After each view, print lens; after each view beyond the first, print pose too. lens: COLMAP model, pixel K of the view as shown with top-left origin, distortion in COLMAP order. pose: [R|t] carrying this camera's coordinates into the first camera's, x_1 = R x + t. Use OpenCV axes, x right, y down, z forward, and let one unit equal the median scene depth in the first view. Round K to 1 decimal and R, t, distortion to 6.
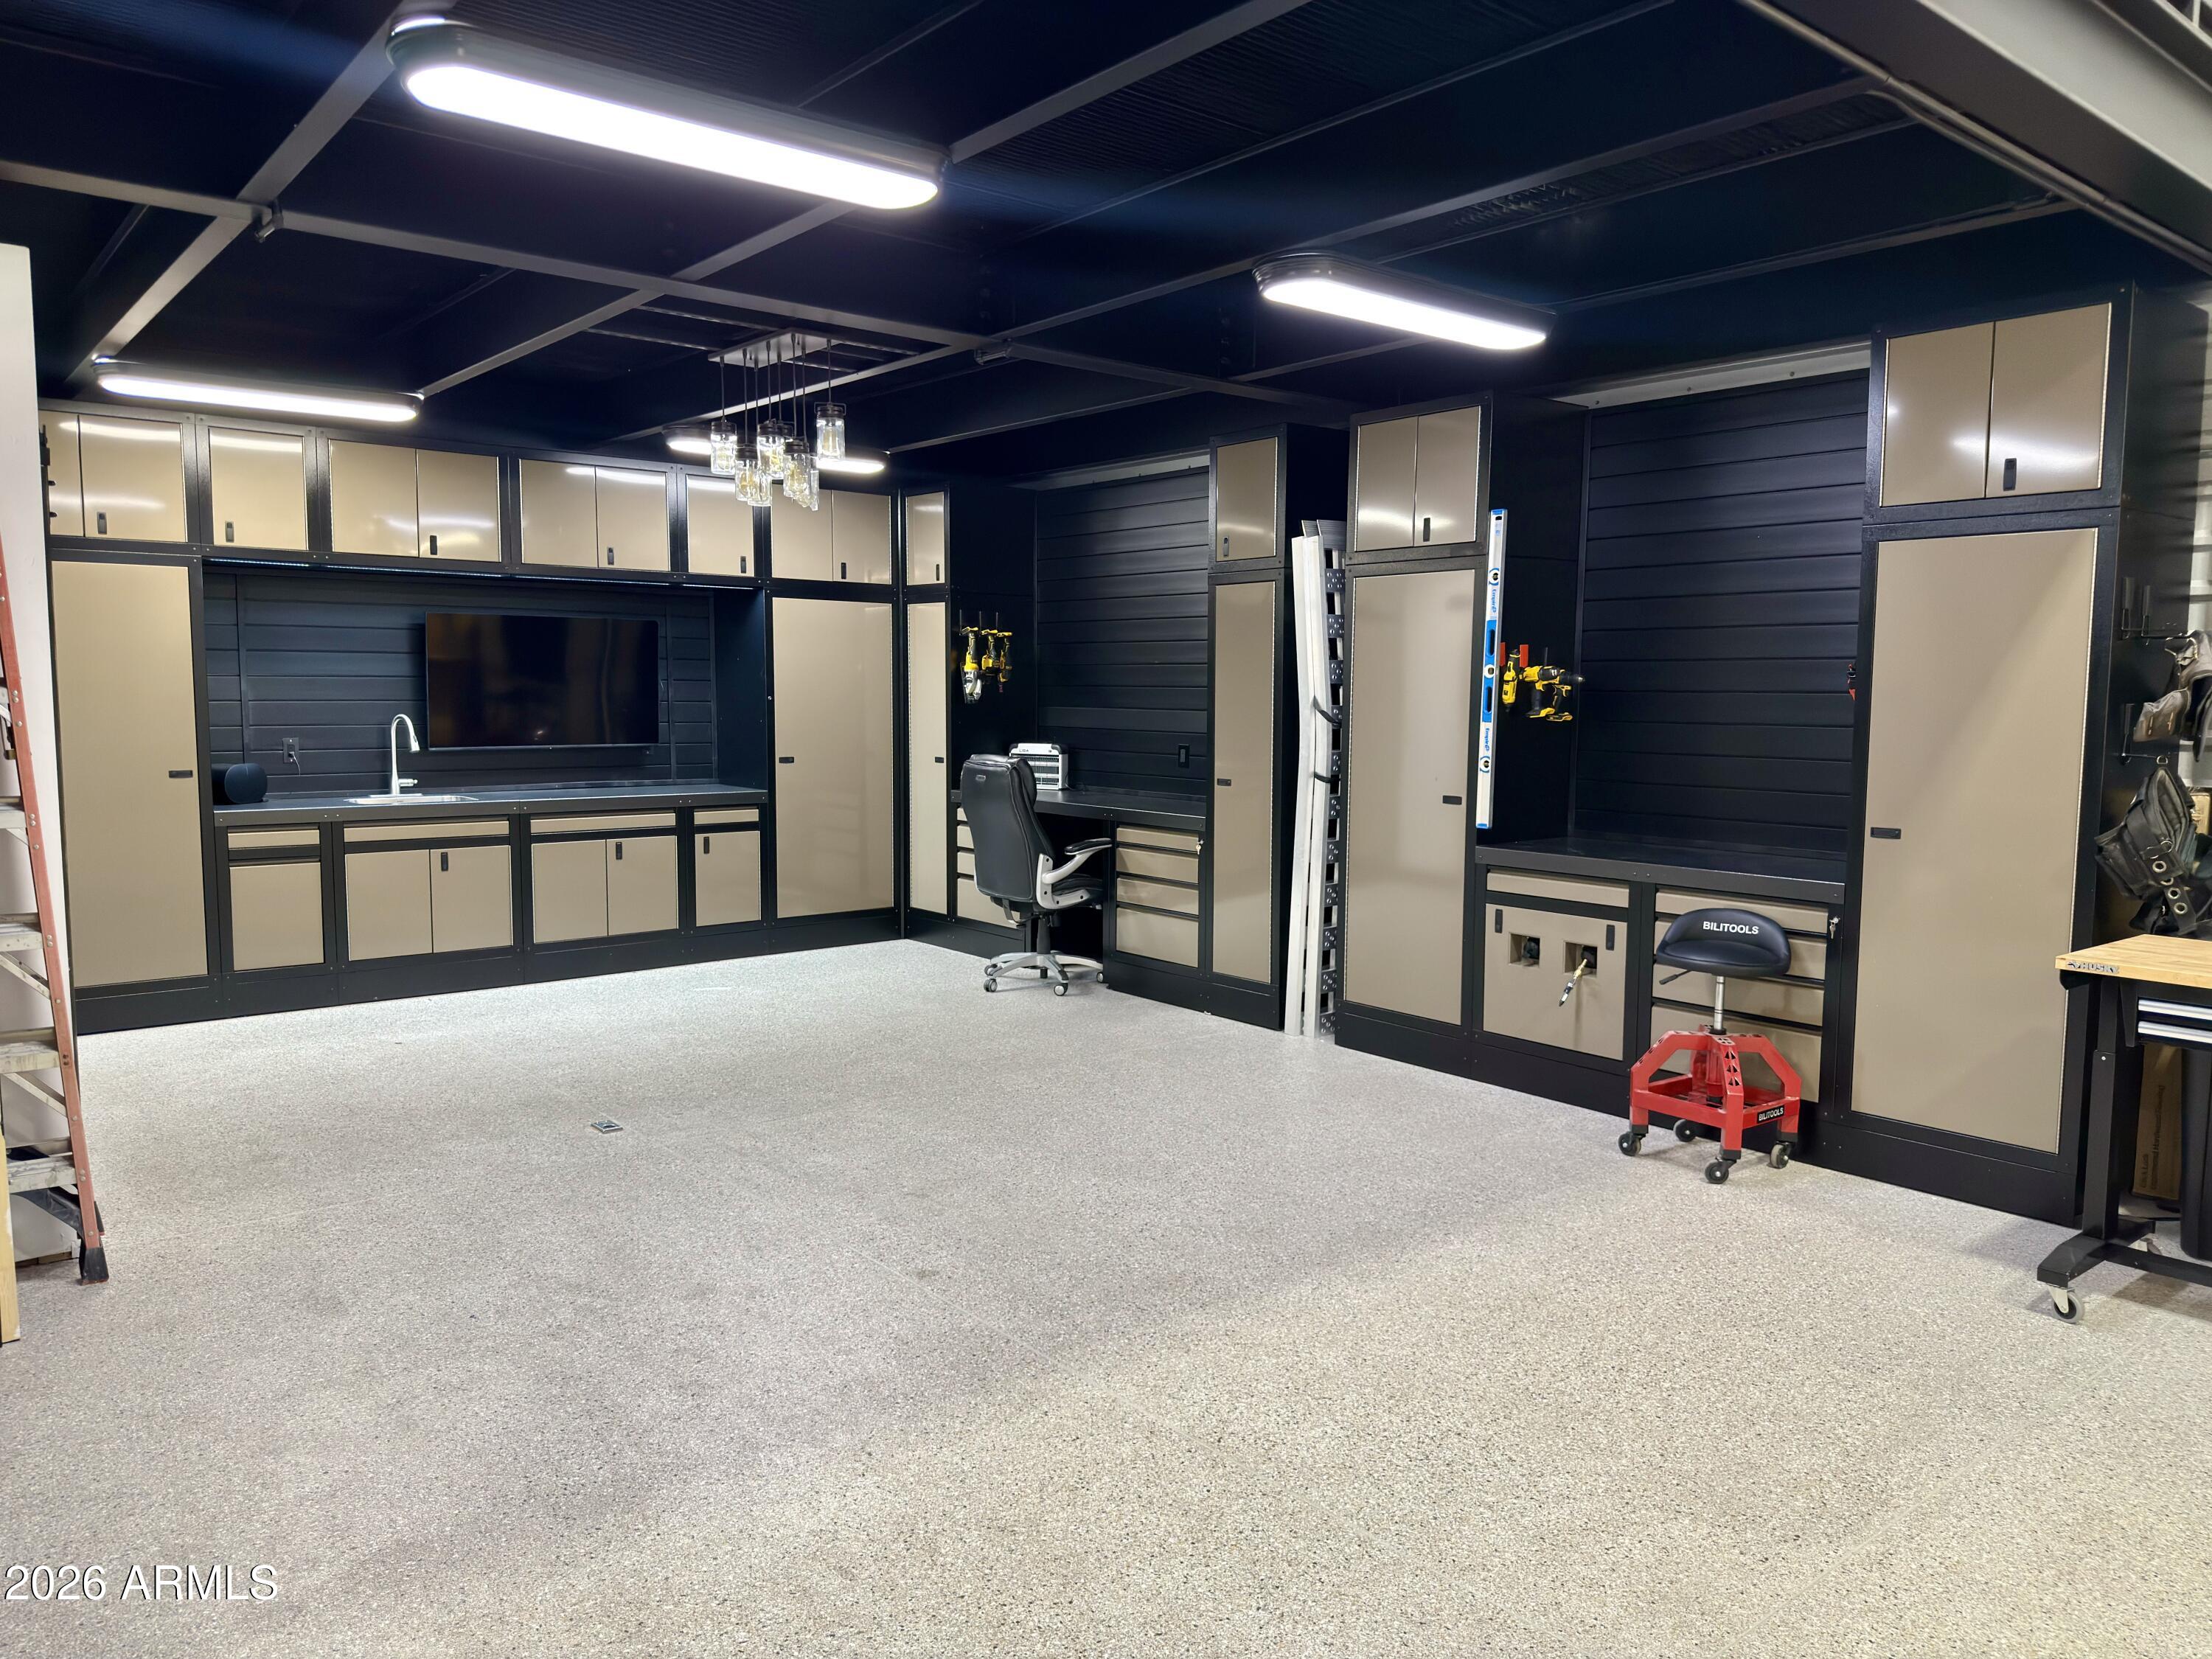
lens RADIAL K [[1567.5, 0, 1139.2], [0, 1567.5, 853.4], [0, 0, 1]] dist [0.048093, -0.073053]
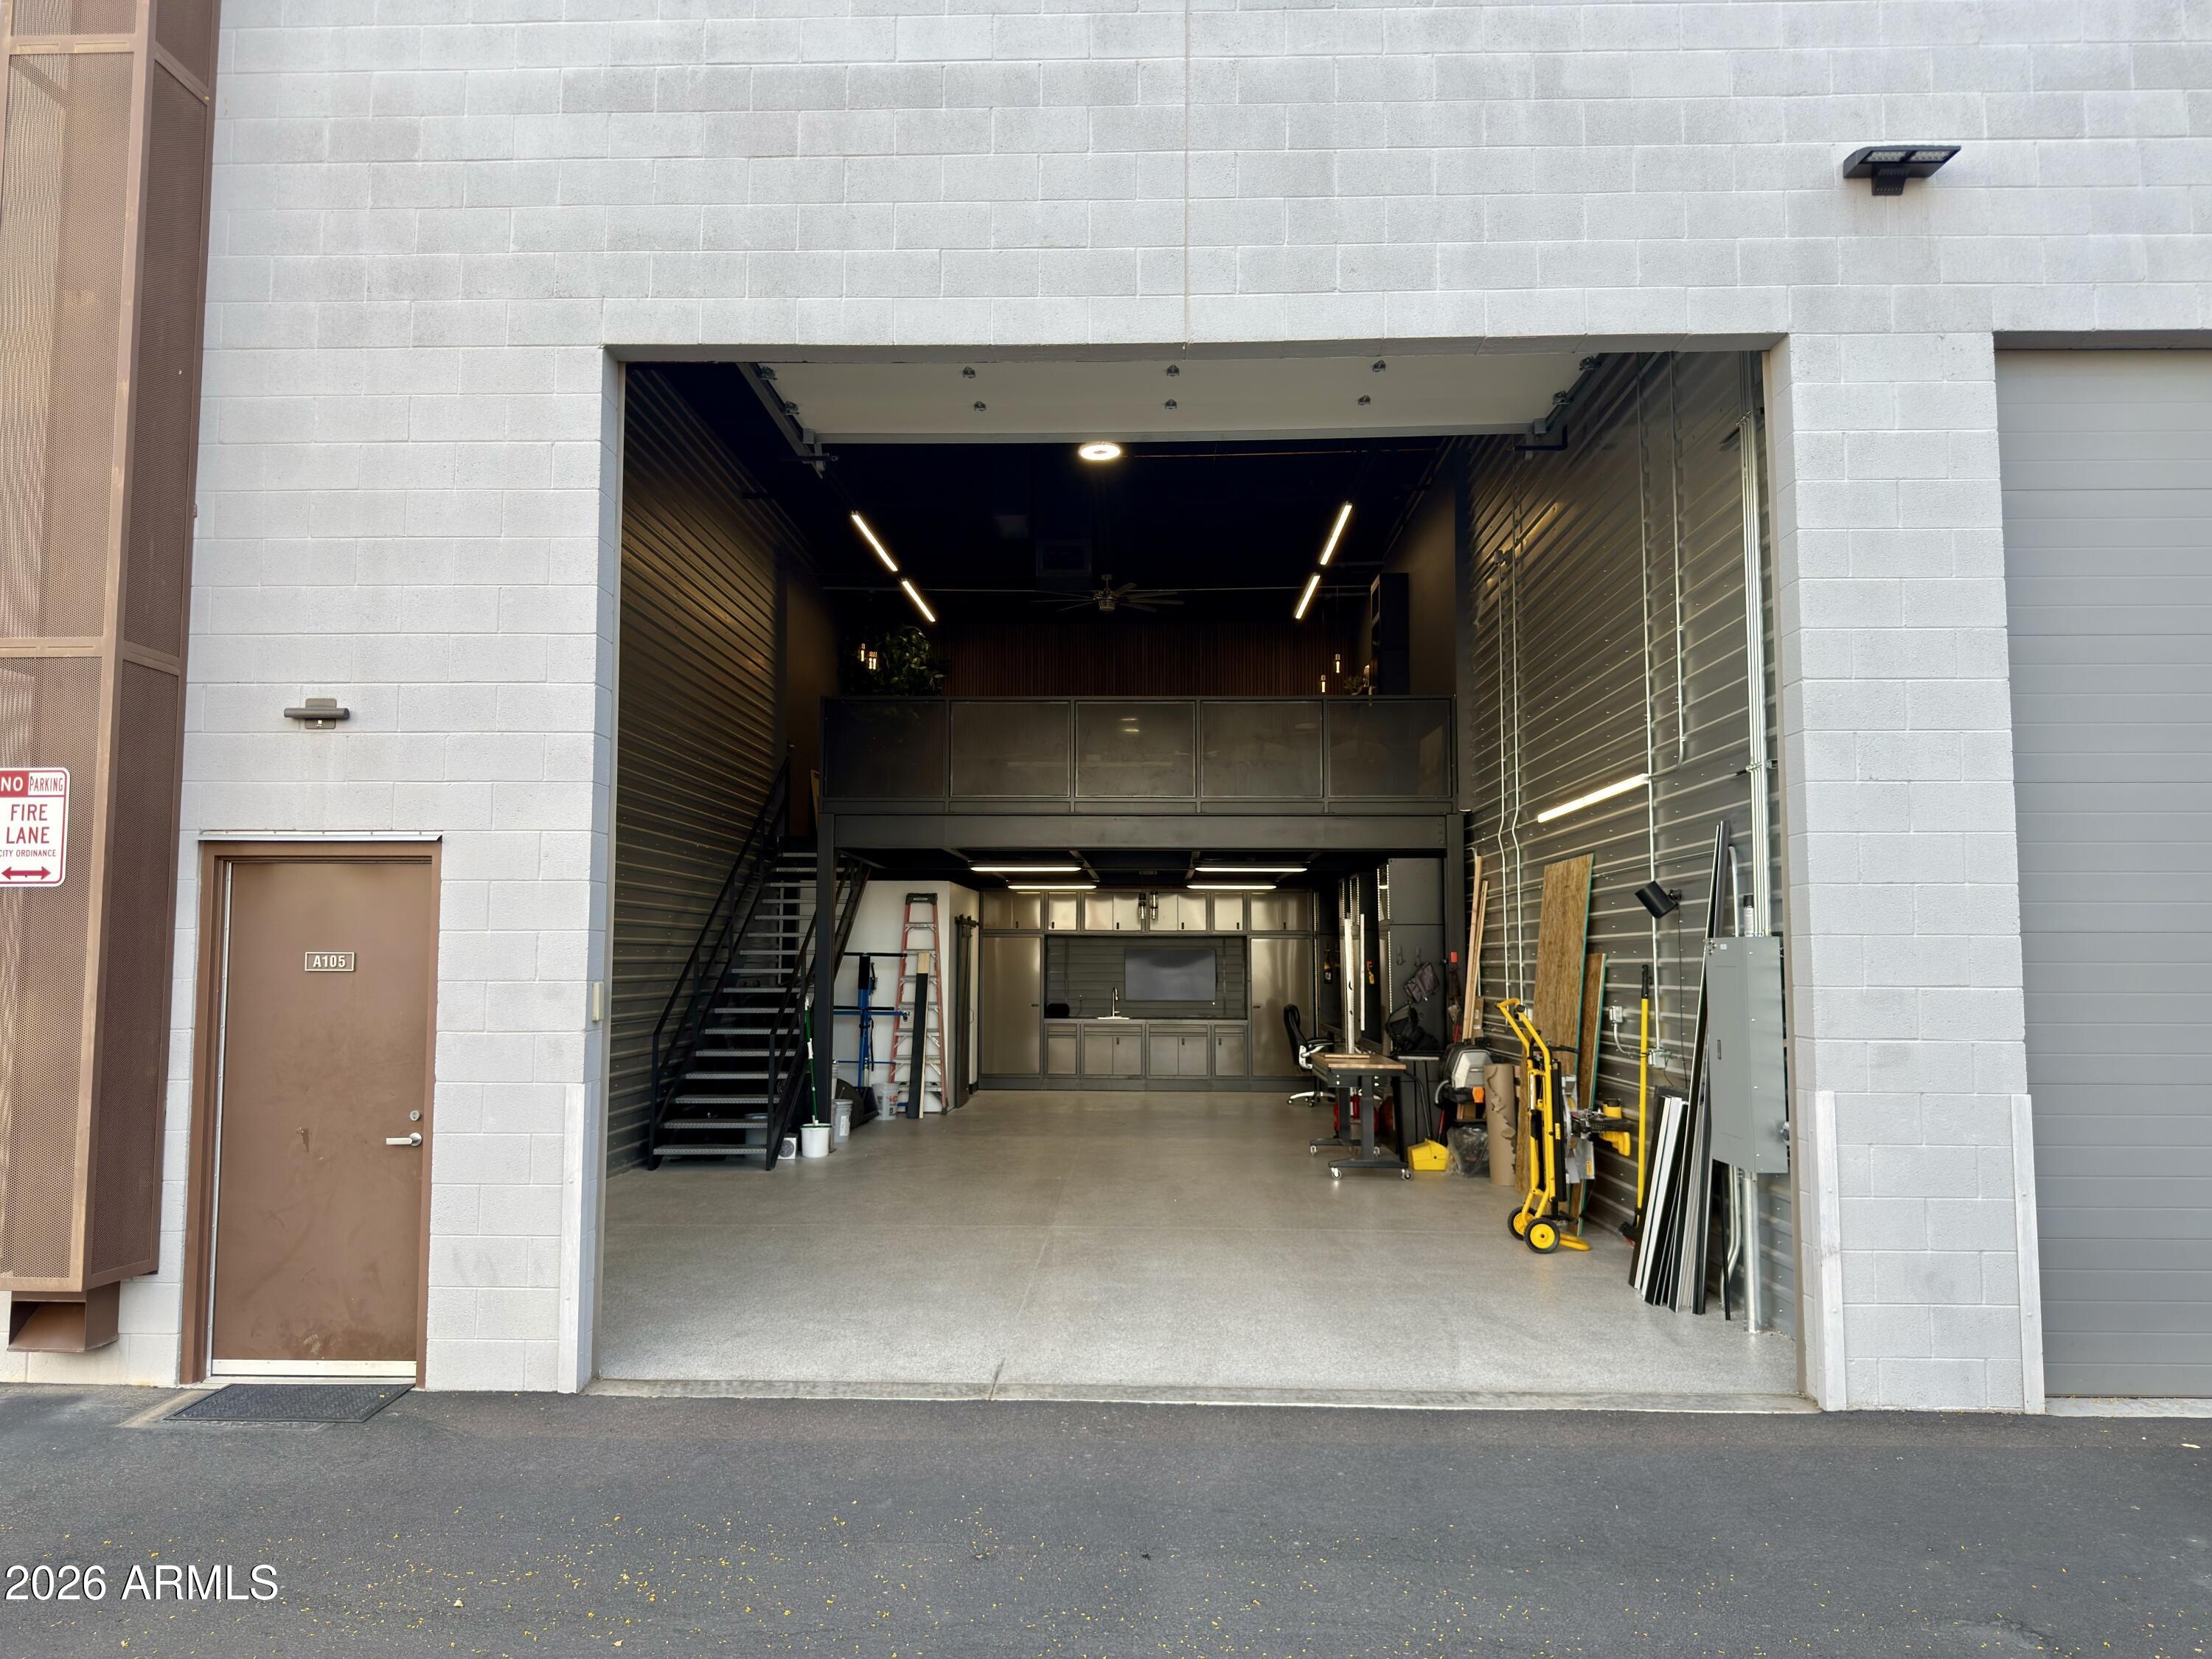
lens RADIAL K [[1567.5, 0, 1103.8], [0, 1567.5, 834.9], [0, 0, 1]] dist [0.048093, -0.073053]
pose [[0.741844, -0.059869, -0.667895, 1.339967], [-0.068749, 0.983968, -0.164562, 0.100259], [0.667039, 0.167997, 0.725835, -1.013580]]
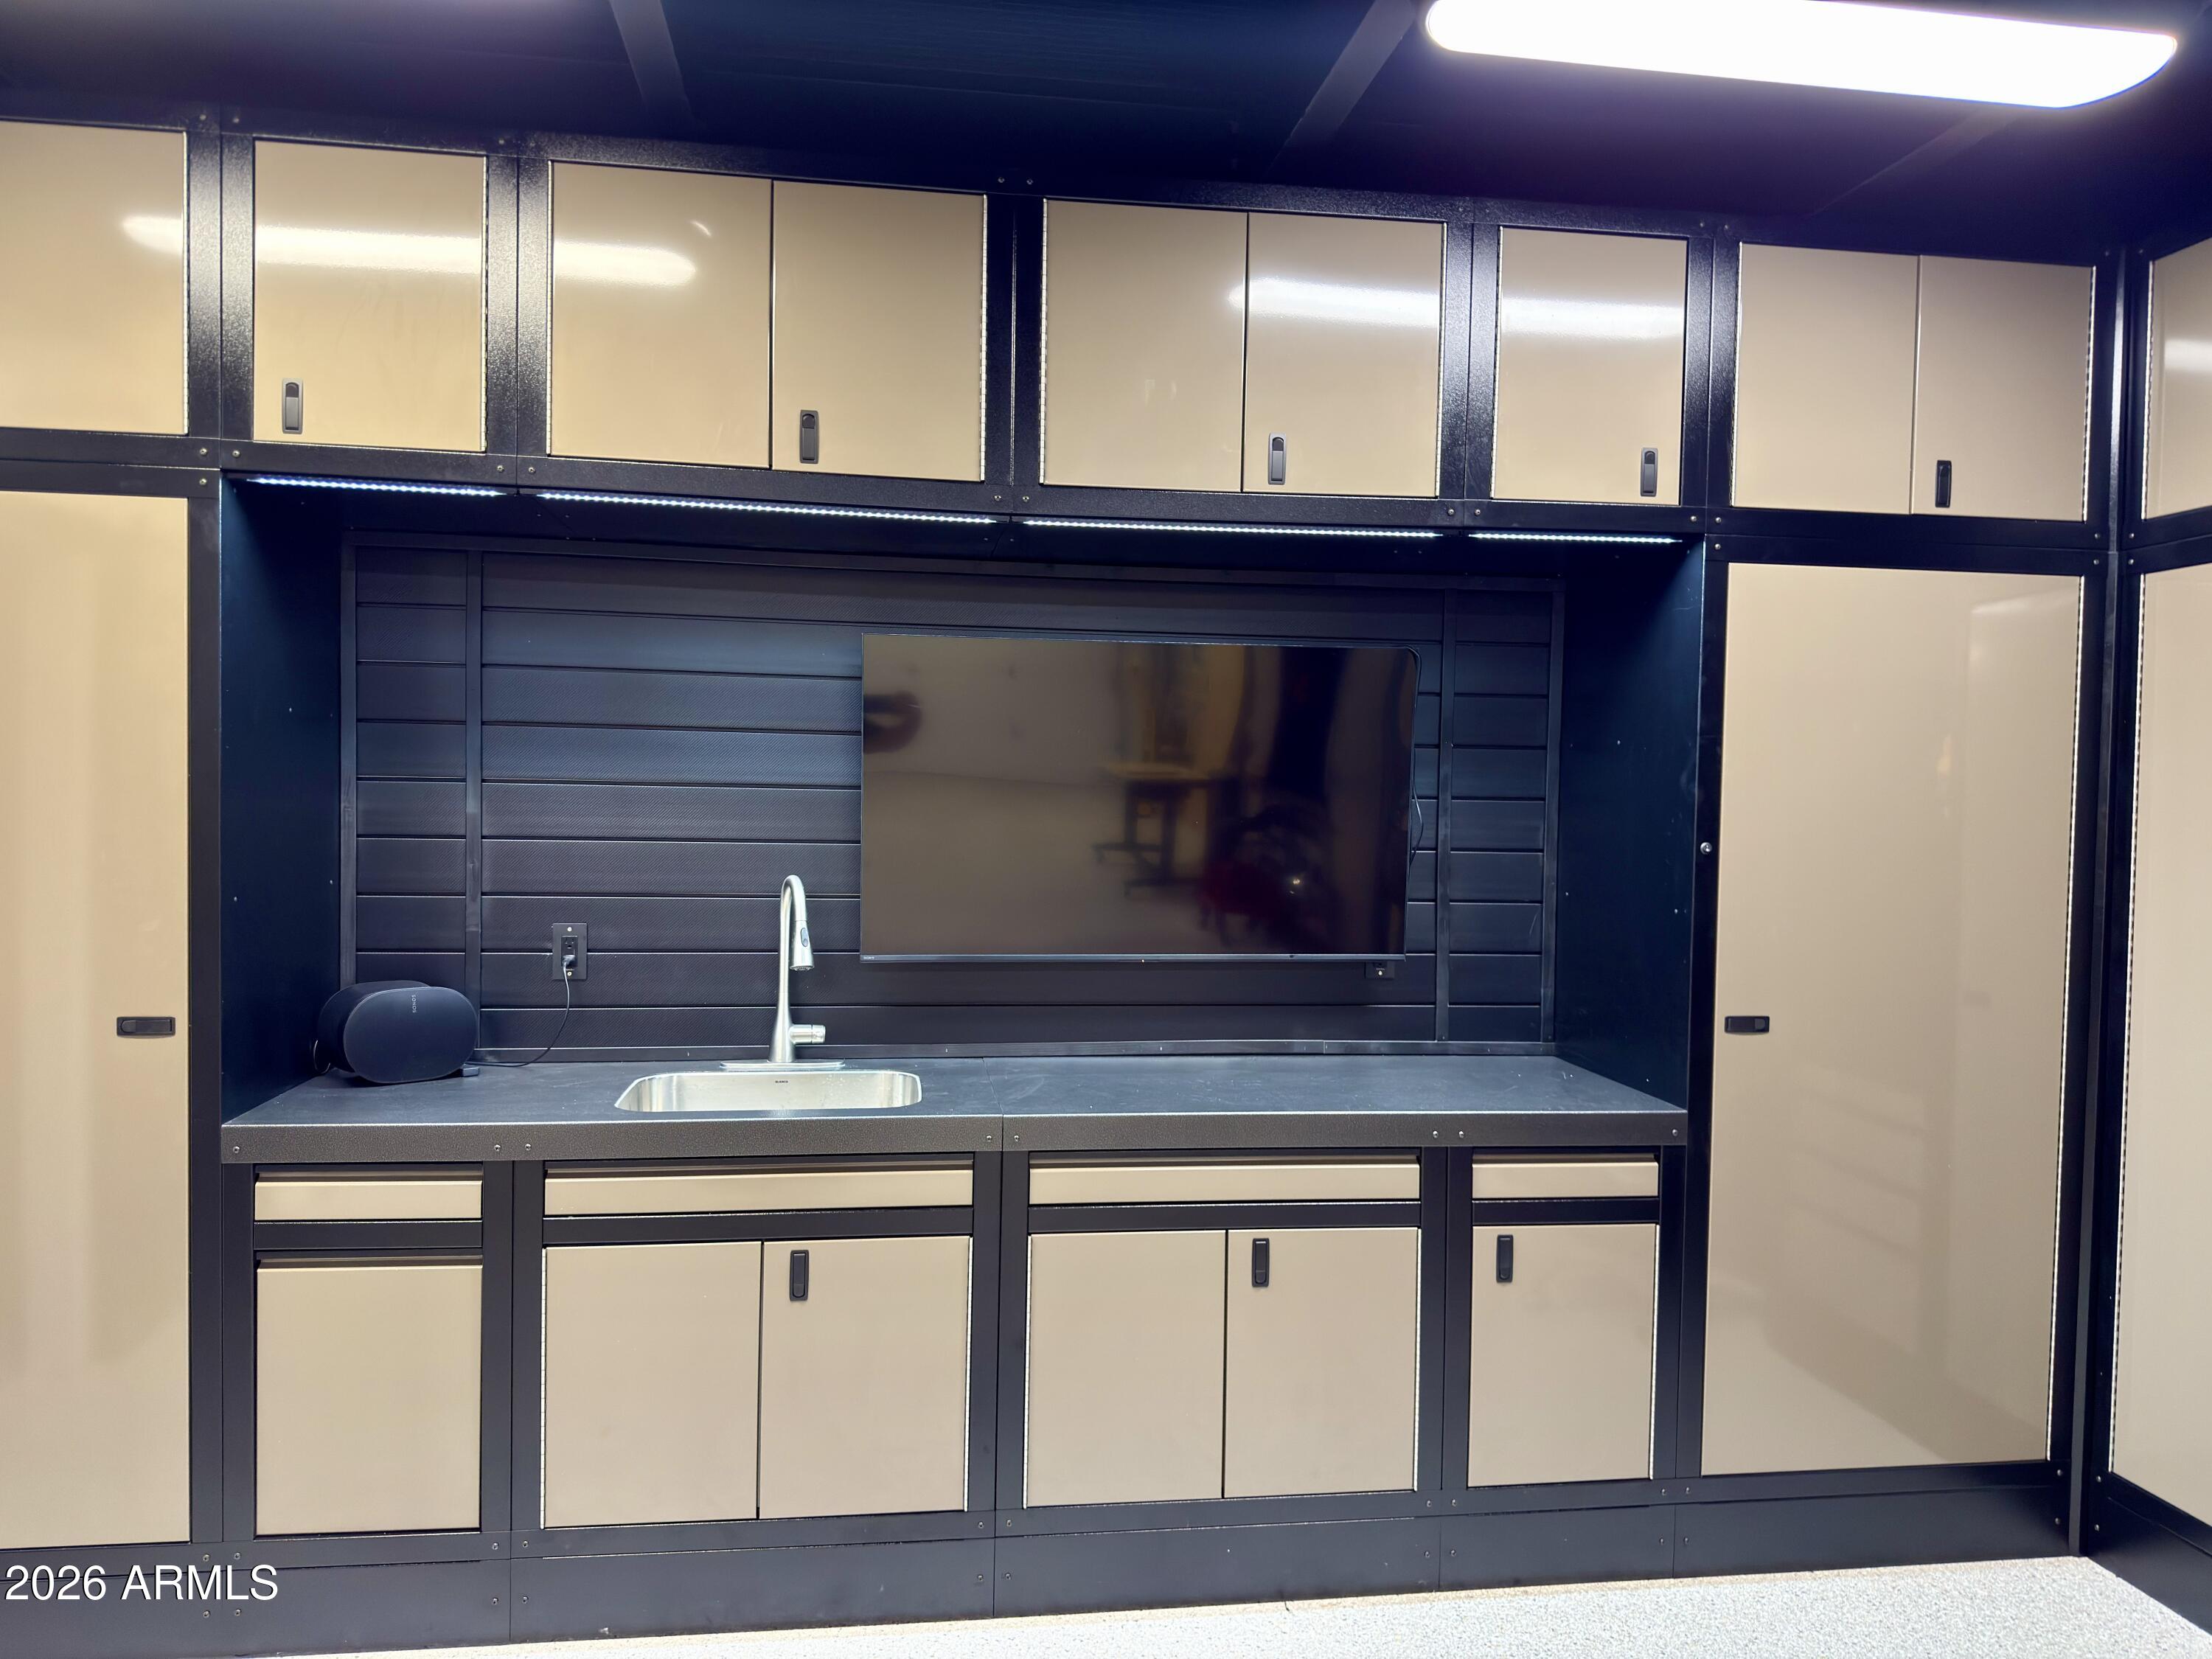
lens RADIAL K [[1567.5, 0, 1092.9], [0, 1567.5, 836.0], [0, 0, 1]] dist [0.048093, -0.073053]
pose [[0.842669, 0.019089, -0.538093, -0.177690], [-0.066107, 0.995478, -0.068212, -0.075620], [0.534358, 0.093052, 0.840121, 0.696147]]
